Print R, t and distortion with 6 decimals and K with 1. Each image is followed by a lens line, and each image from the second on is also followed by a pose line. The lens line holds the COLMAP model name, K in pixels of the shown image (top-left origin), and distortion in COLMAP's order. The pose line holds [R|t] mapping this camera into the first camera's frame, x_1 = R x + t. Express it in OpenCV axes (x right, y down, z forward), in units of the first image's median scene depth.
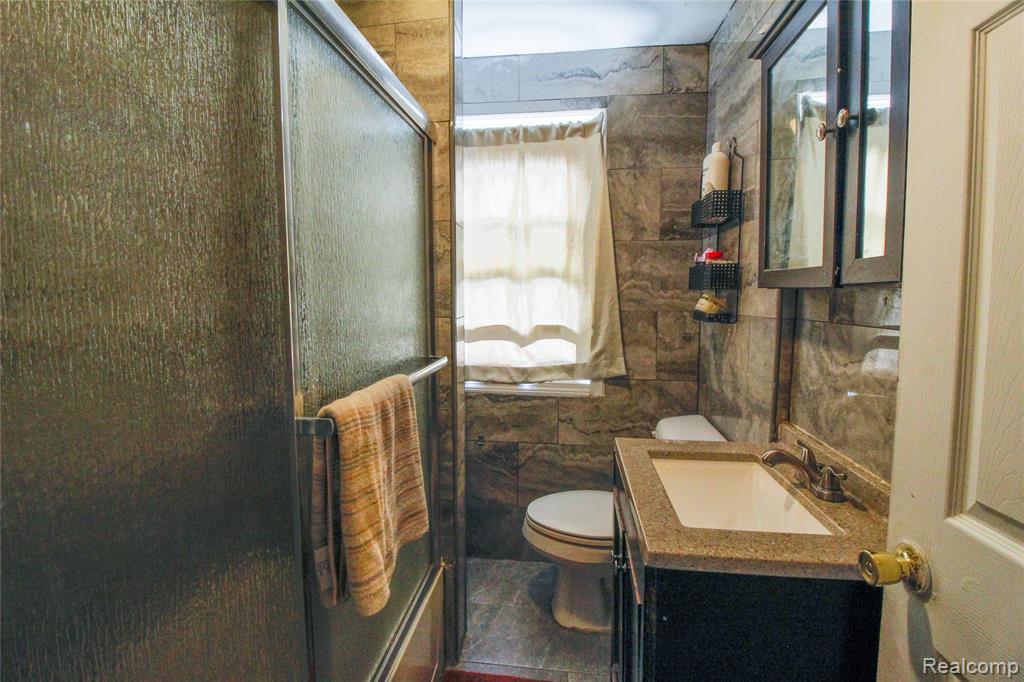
lens RADIAL K [[476.8, 0, 510.1], [0, 476.8, 328.7], [0, 0, 1]] dist [-0.000746, -0.014497]
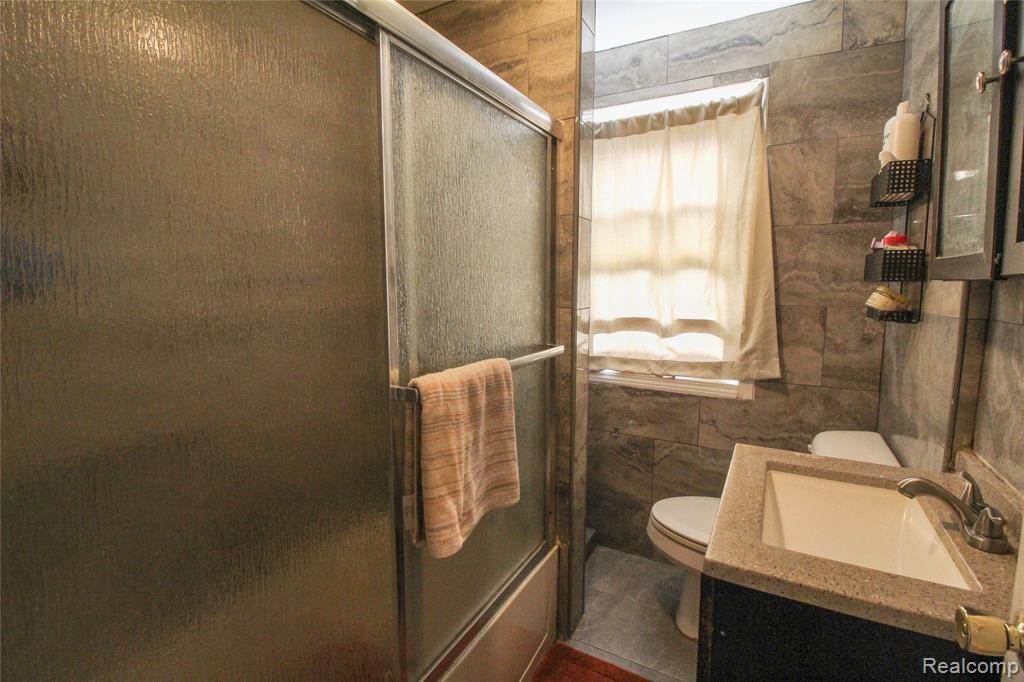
lens RADIAL K [[476.8, 0, 510.1], [0, 476.8, 328.7], [0, 0, 1]] dist [-0.000746, -0.014497]
pose [[0.924691, 0.038303, -0.378788, 0.128324], [-0.031606, 0.999215, 0.023883, 0.000332], [0.379405, -0.010112, 0.925175, -0.008746]]
